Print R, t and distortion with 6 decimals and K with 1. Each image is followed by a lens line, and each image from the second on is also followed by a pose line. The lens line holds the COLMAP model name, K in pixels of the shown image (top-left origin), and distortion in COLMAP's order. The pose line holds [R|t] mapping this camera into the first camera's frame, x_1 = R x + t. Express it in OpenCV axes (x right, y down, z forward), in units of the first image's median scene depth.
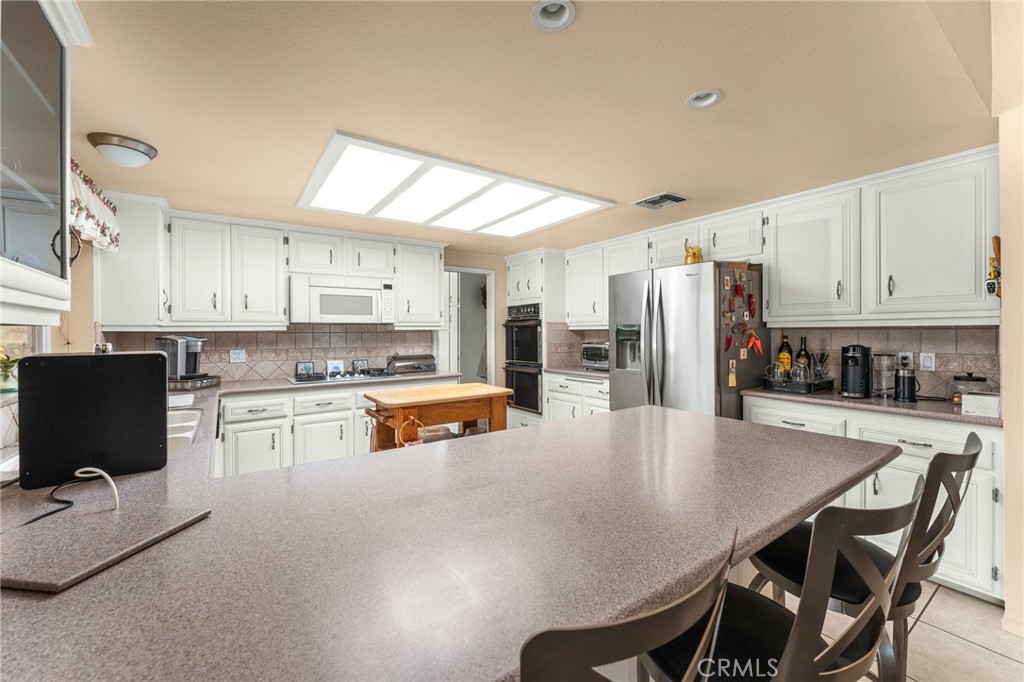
lens RADIAL K [[406.5, 0, 505.5], [0, 406.5, 332.3], [0, 0, 1]] dist [0.000382, 0.000039]
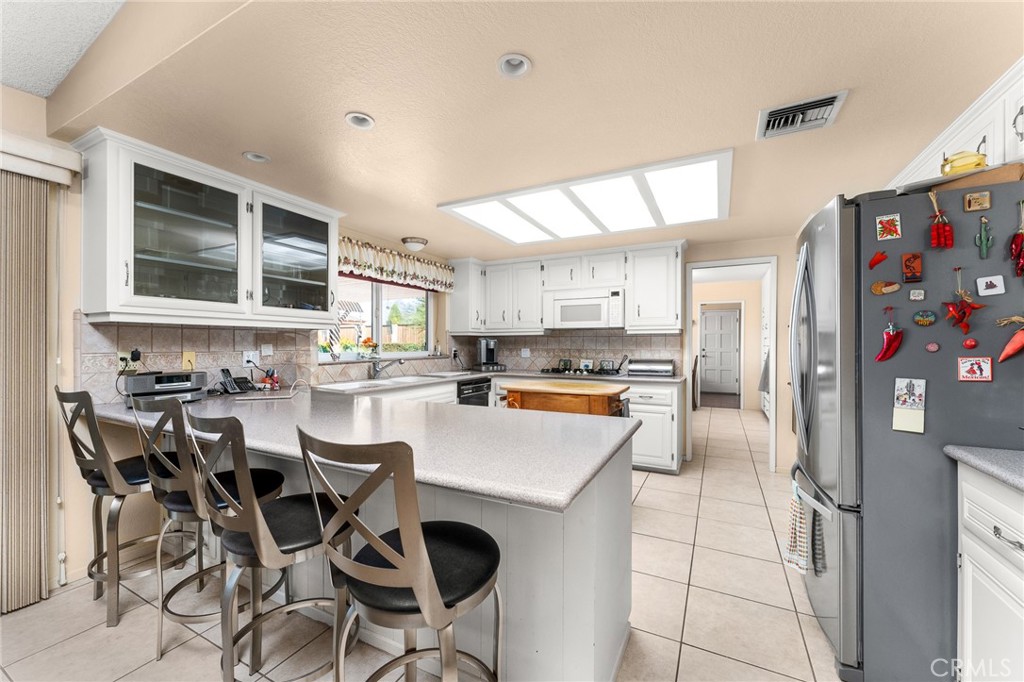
lens RADIAL K [[406.5, 0, 505.1], [0, 406.5, 344.2], [0, 0, 1]] dist [0.000382, 0.000039]
pose [[0.471894, 0.007891, -0.881620, 0.585528], [-0.005566, 0.999967, 0.005971, 0.019610], [0.881638, 0.002089, 0.471923, 0.250910]]
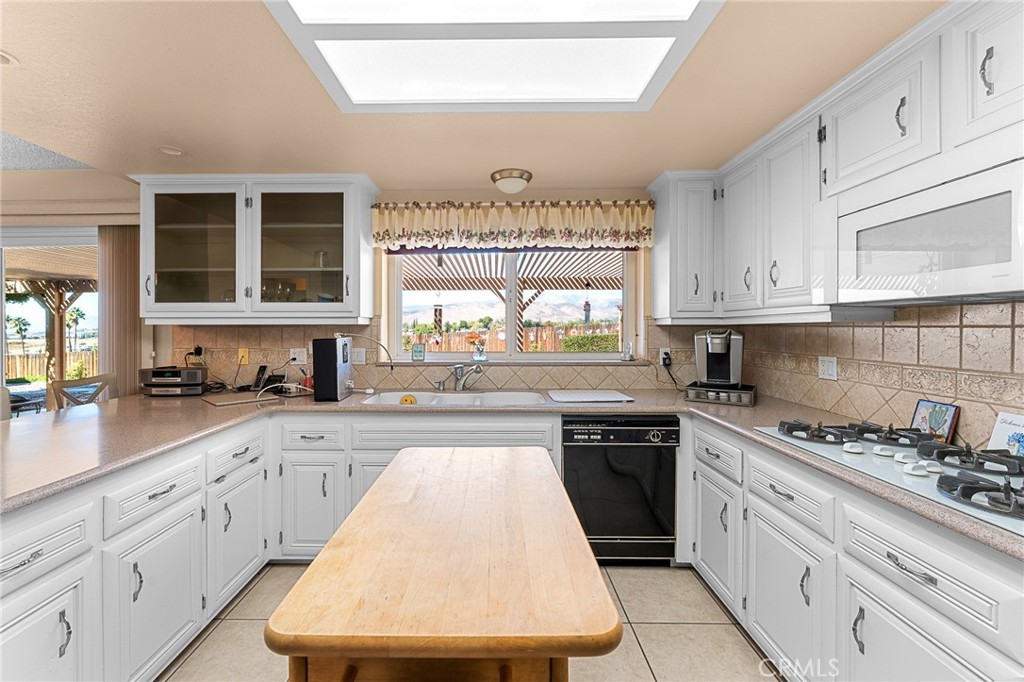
lens RADIAL K [[430.1, 0, 496.1], [0, 430.1, 329.3], [0, 0, 1]] dist [-0.001352, -0.000156]
pose [[-0.575420, 0.007906, -0.817820, 0.098232], [0.003593, 0.999968, 0.007139, -0.000395], [0.817850, 0.001169, -0.575430, 0.964421]]
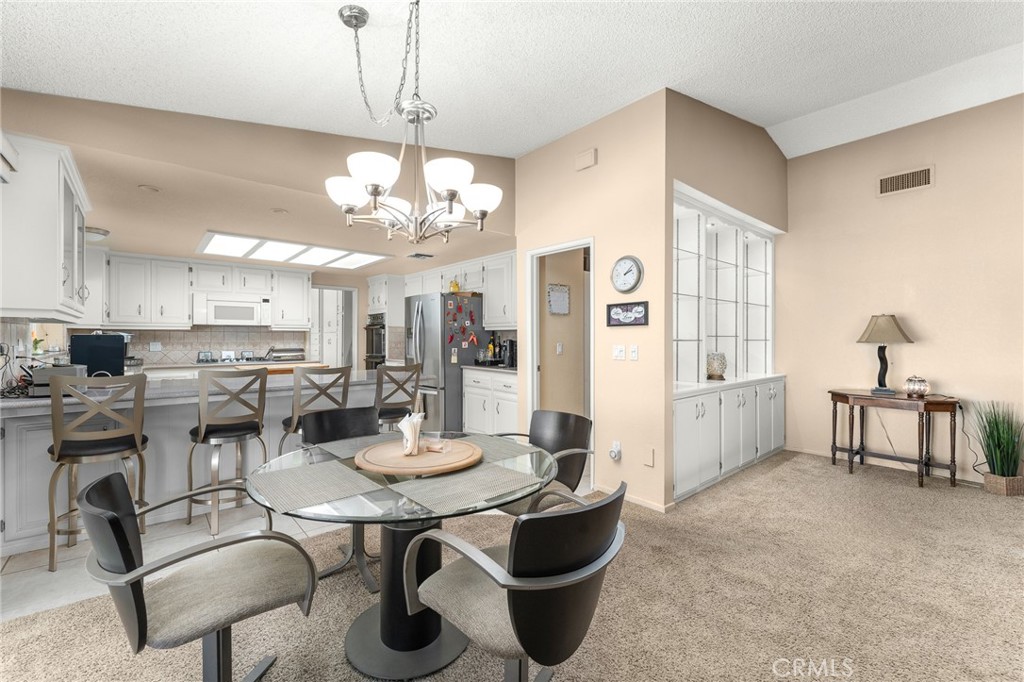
lens RADIAL K [[418.9, 0, 494.7], [0, 418.9, 339.2], [0, 0, 1]] dist [0.000939, 0.000049]
pose [[0.995592, 0.007915, 0.093454, 0.430862], [-0.008126, 0.999965, 0.001877, 0.018790], [-0.093436, -0.002628, 0.995622, -0.638490]]
